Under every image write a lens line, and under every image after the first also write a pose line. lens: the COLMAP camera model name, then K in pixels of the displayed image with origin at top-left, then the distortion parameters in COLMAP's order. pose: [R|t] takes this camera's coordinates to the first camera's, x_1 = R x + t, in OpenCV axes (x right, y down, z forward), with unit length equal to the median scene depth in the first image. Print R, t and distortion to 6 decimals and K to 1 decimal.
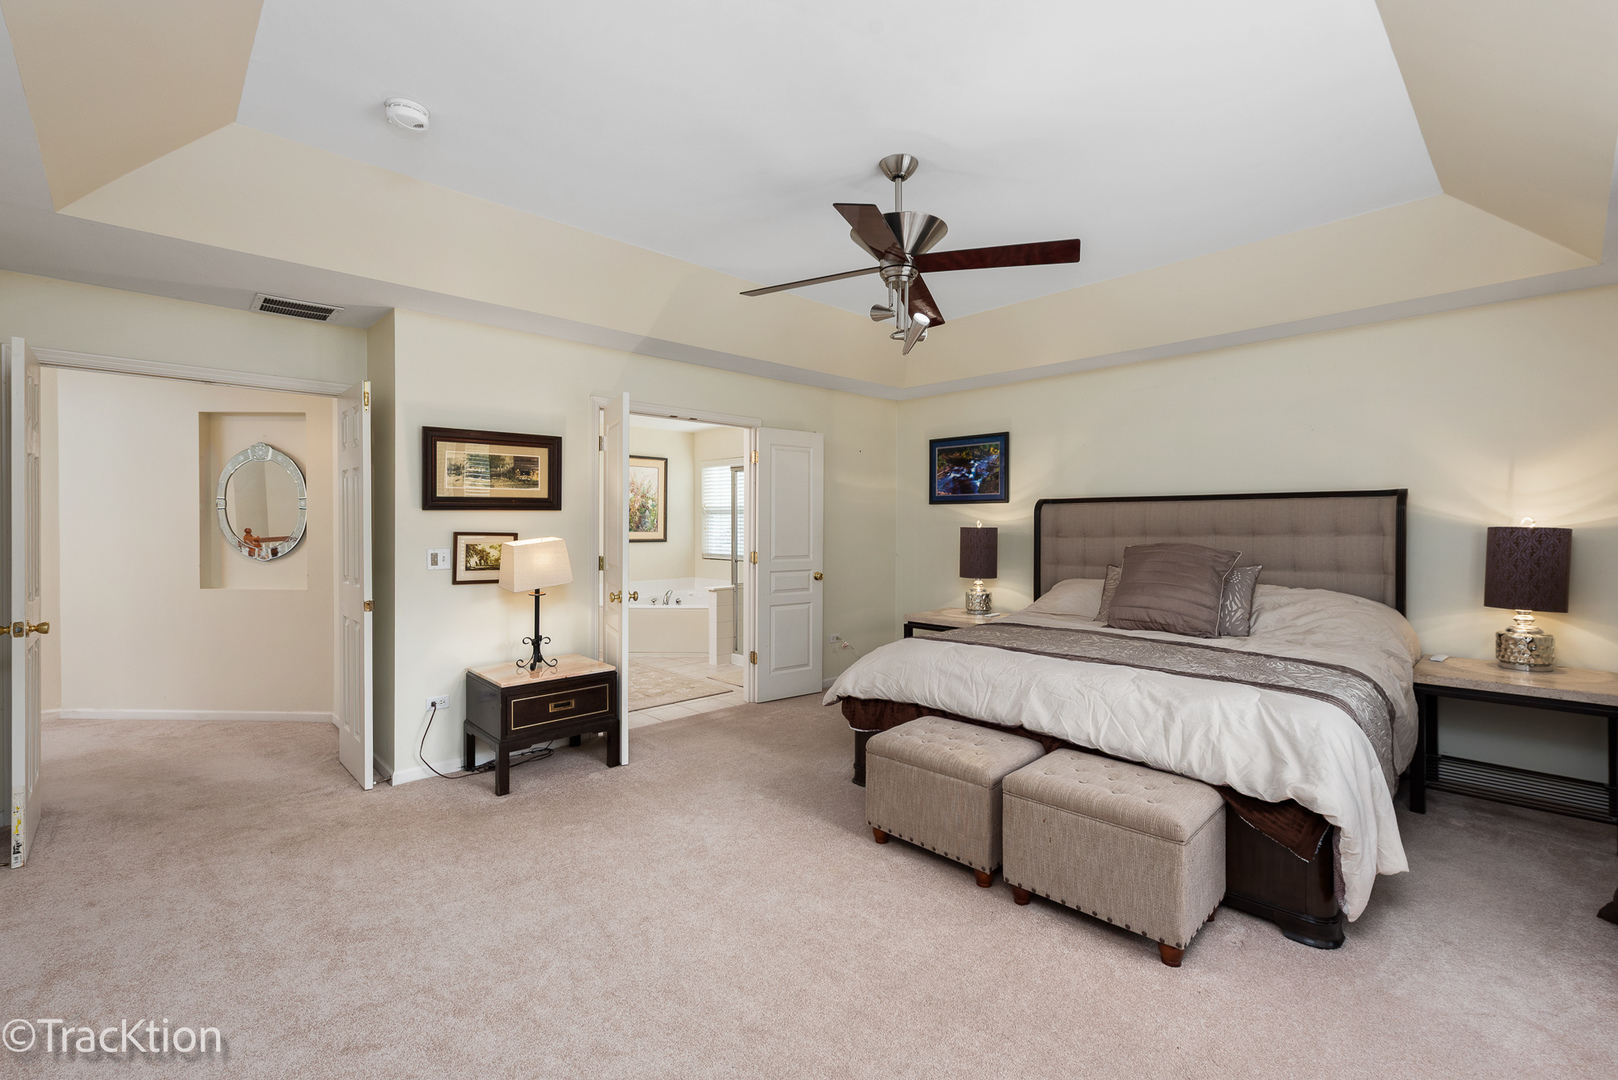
lens RADIAL K [[707.8, 0, 809.7], [0, 707.8, 531.2], [0, 0, 1]] dist [0.013014, -0.004863]
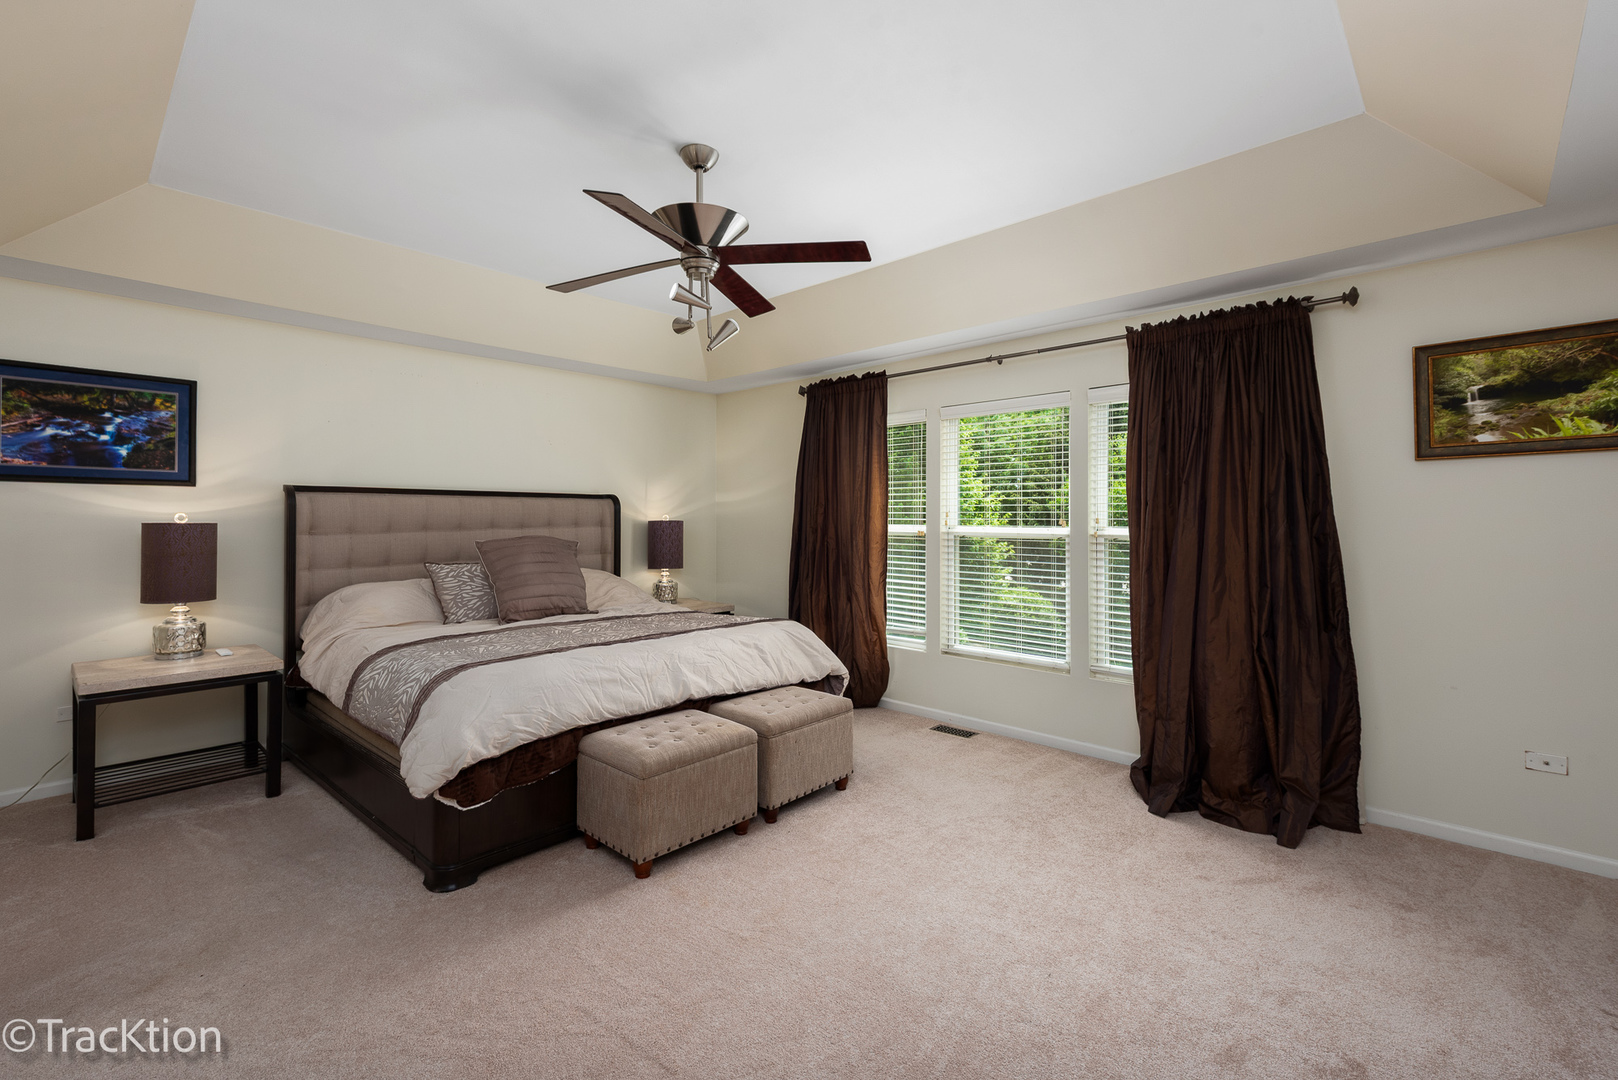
lens RADIAL K [[707.8, 0, 818.3], [0, 707.8, 516.0], [0, 0, 1]] dist [0.013014, -0.004863]
pose [[-0.062729, 0.004830, 0.998019, -0.435924], [0.008700, 0.999953, -0.004292, -0.003686], [-0.997993, 0.008414, -0.062768, 0.453826]]
